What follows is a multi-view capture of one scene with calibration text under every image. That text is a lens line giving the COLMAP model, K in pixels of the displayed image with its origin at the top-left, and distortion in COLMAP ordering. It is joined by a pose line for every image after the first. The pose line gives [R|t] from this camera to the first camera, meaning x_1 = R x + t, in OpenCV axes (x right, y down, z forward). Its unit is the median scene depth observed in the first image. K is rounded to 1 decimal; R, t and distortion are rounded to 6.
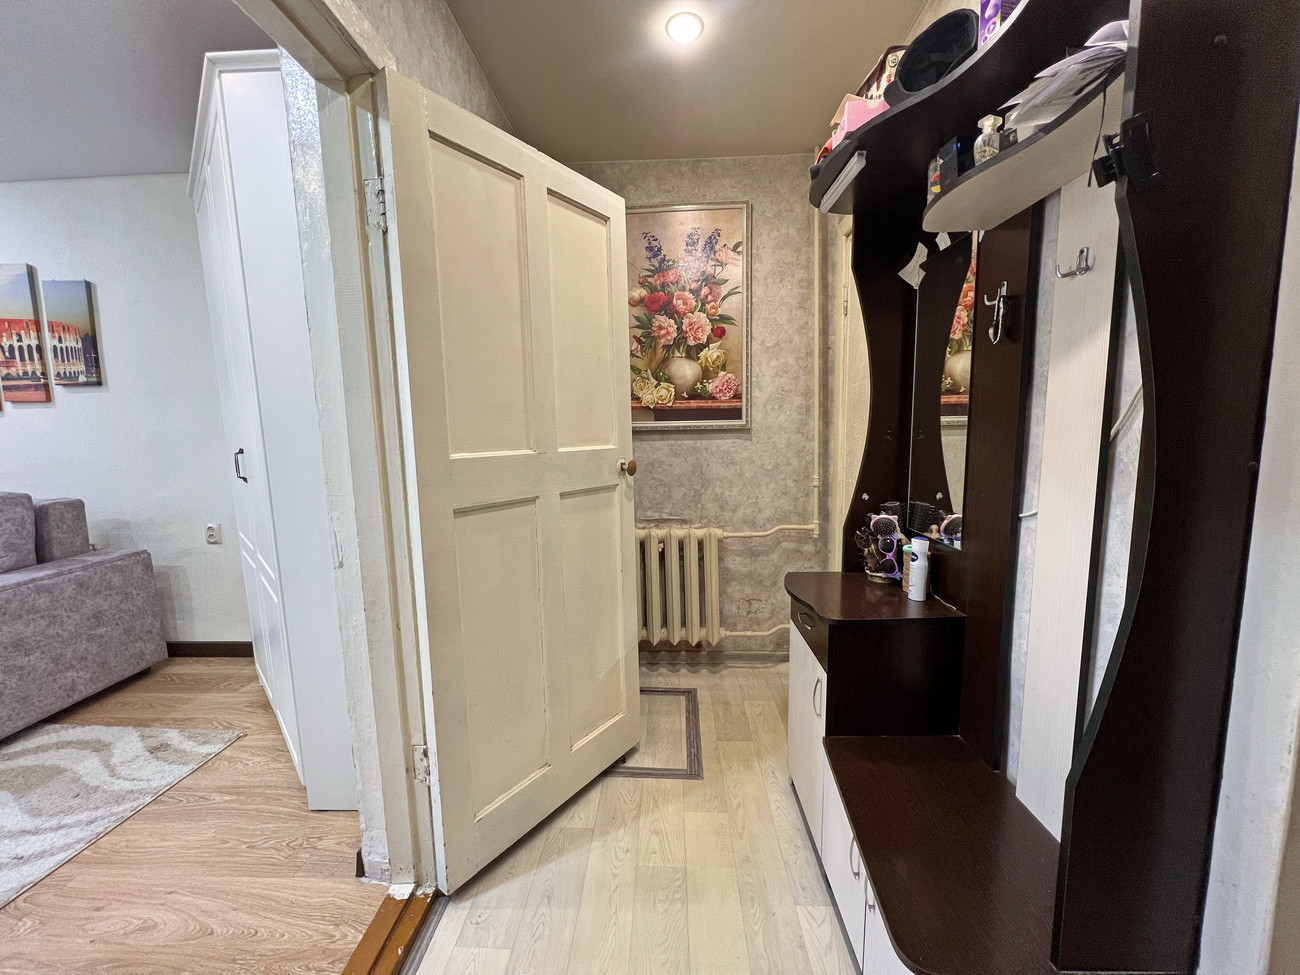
lens RADIAL K [[520.8, 0, 647.6], [0, 520.8, 486.0], [0, 0, 1]] dist [-0.002205, 0.000118]
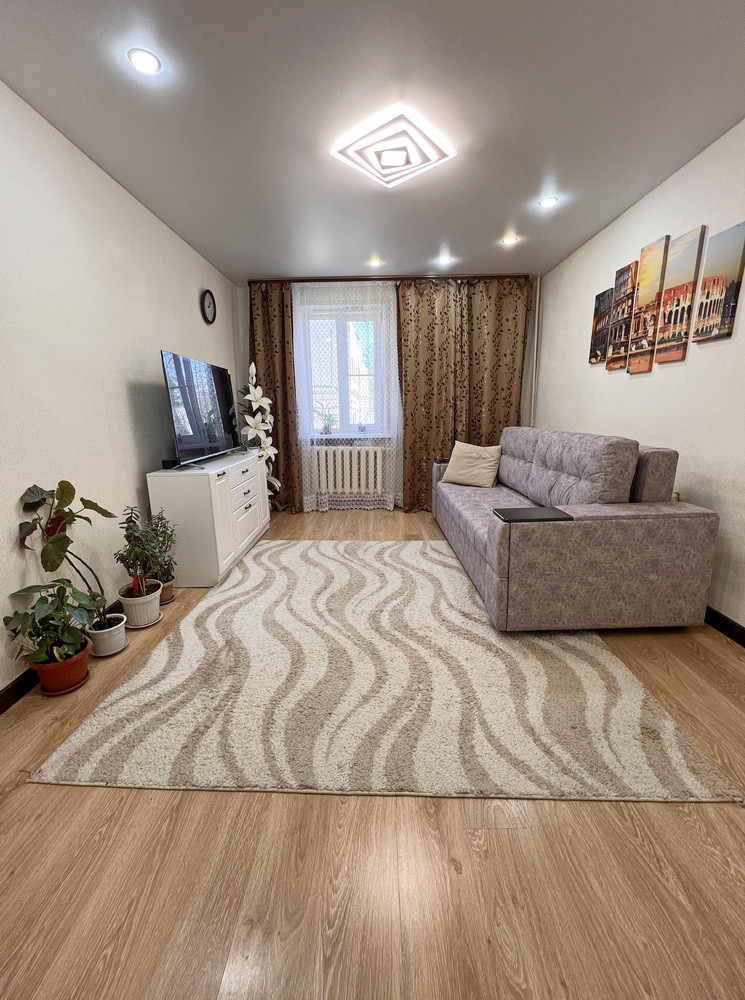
lens RADIAL K [[400.6, 0, 373.4], [0, 400.6, 502.9], [0, 0, 1]] dist [-0.002205, 0.000118]
pose [[0.035268, 0.247110, -0.968345, -0.299895], [-0.102720, 0.964713, 0.242442, -0.007446], [0.994085, 0.090918, 0.059406, 0.348826]]
